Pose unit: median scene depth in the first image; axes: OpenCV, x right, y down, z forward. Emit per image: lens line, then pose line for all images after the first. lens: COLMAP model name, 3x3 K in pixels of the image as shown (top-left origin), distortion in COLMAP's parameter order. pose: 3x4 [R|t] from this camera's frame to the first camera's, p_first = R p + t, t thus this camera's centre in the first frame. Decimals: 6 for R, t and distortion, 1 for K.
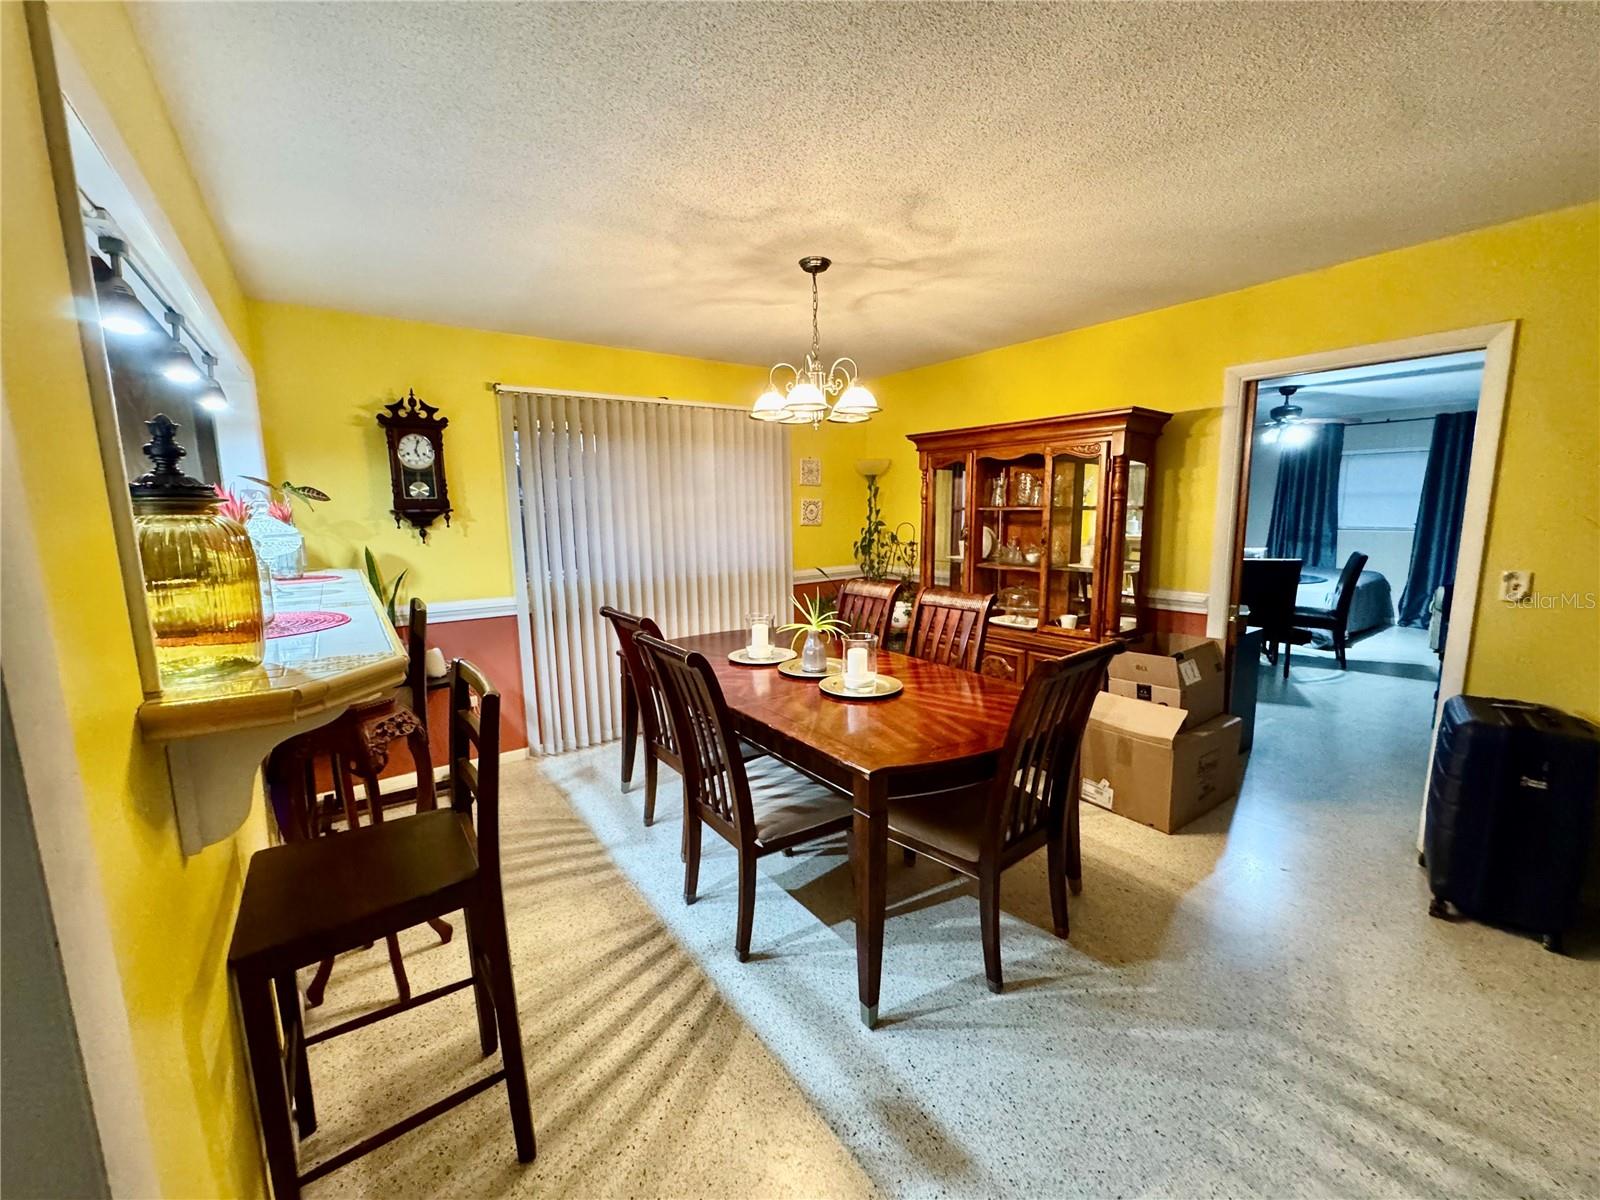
lens RADIAL K [[629.9, 0, 826.5], [0, 629.9, 594.2], [0, 0, 1]] dist [0.000649, 0.000126]
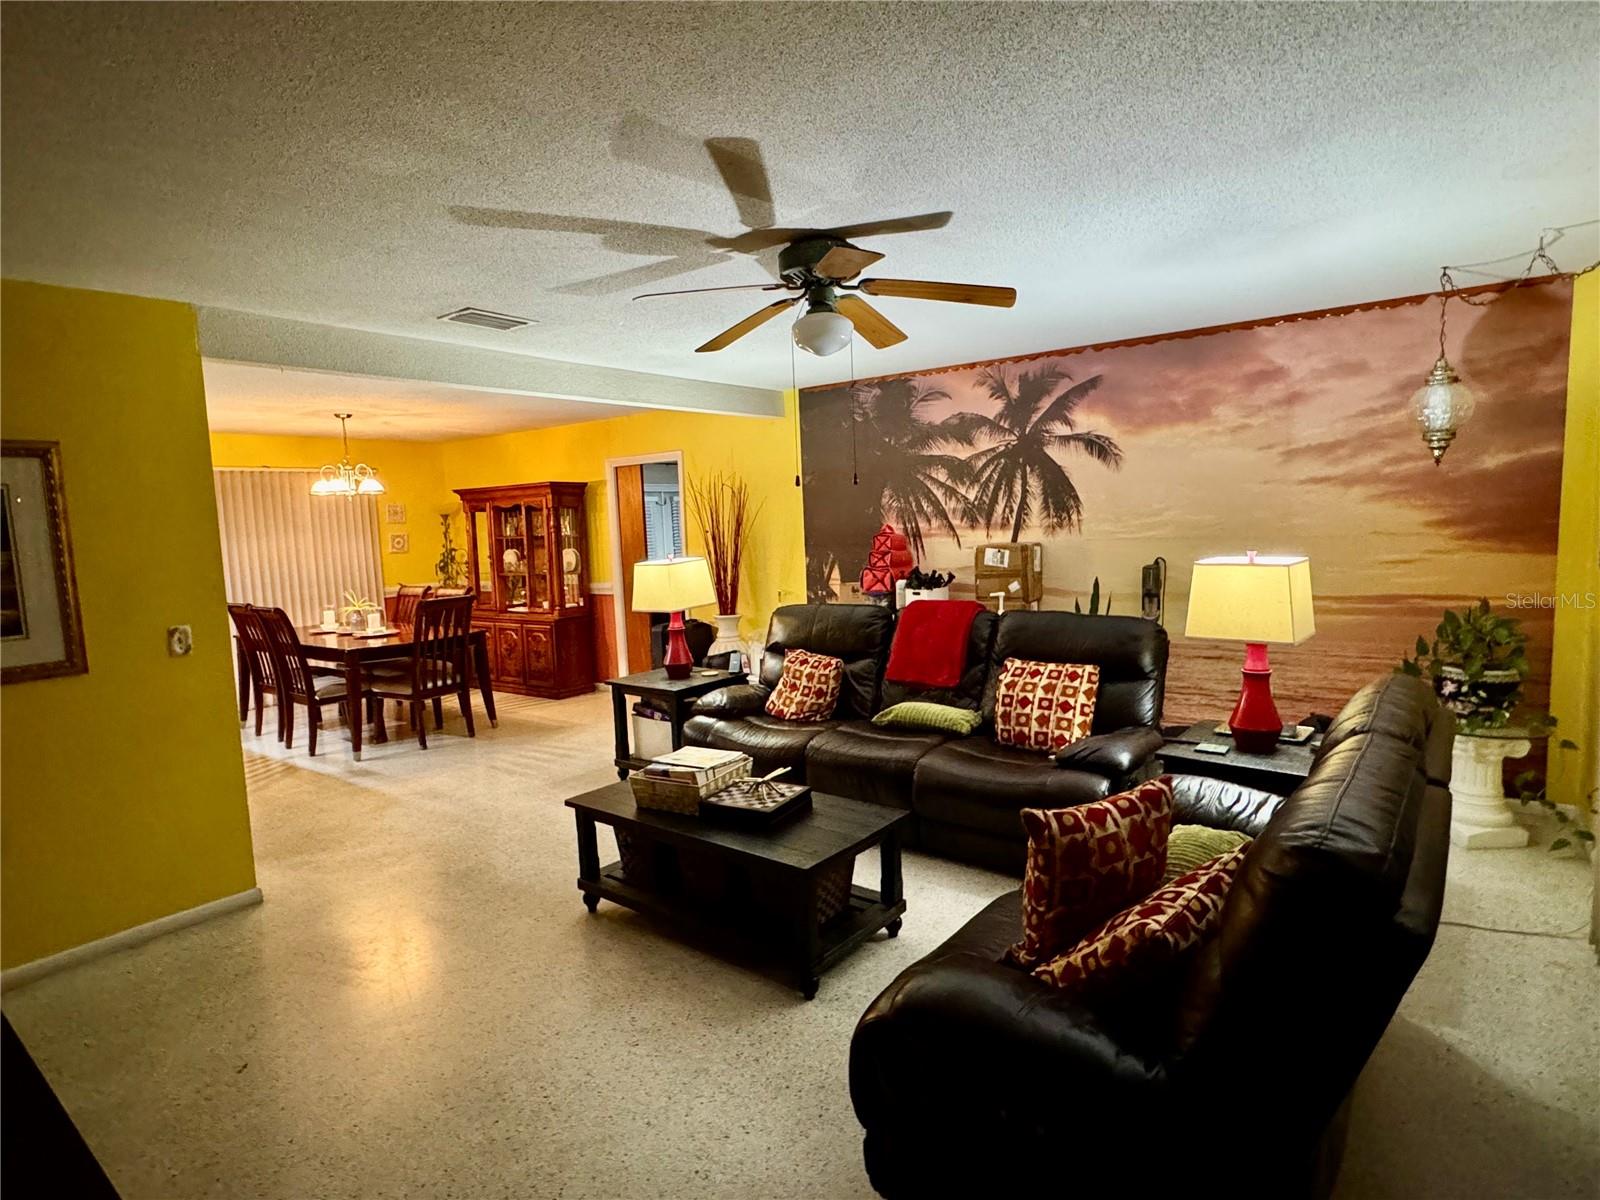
lens RADIAL K [[837.3, 0, 800.0], [0, 837.3, 600.0], [0, 0, 1]] dist [-0.003190, 0.000035]
pose [[0.963614, -0.045969, 0.263314, 0.414534], [0.060851, 0.996961, -0.048640, 0.163313], [-0.260278, 0.062893, 0.963483, -1.179536]]
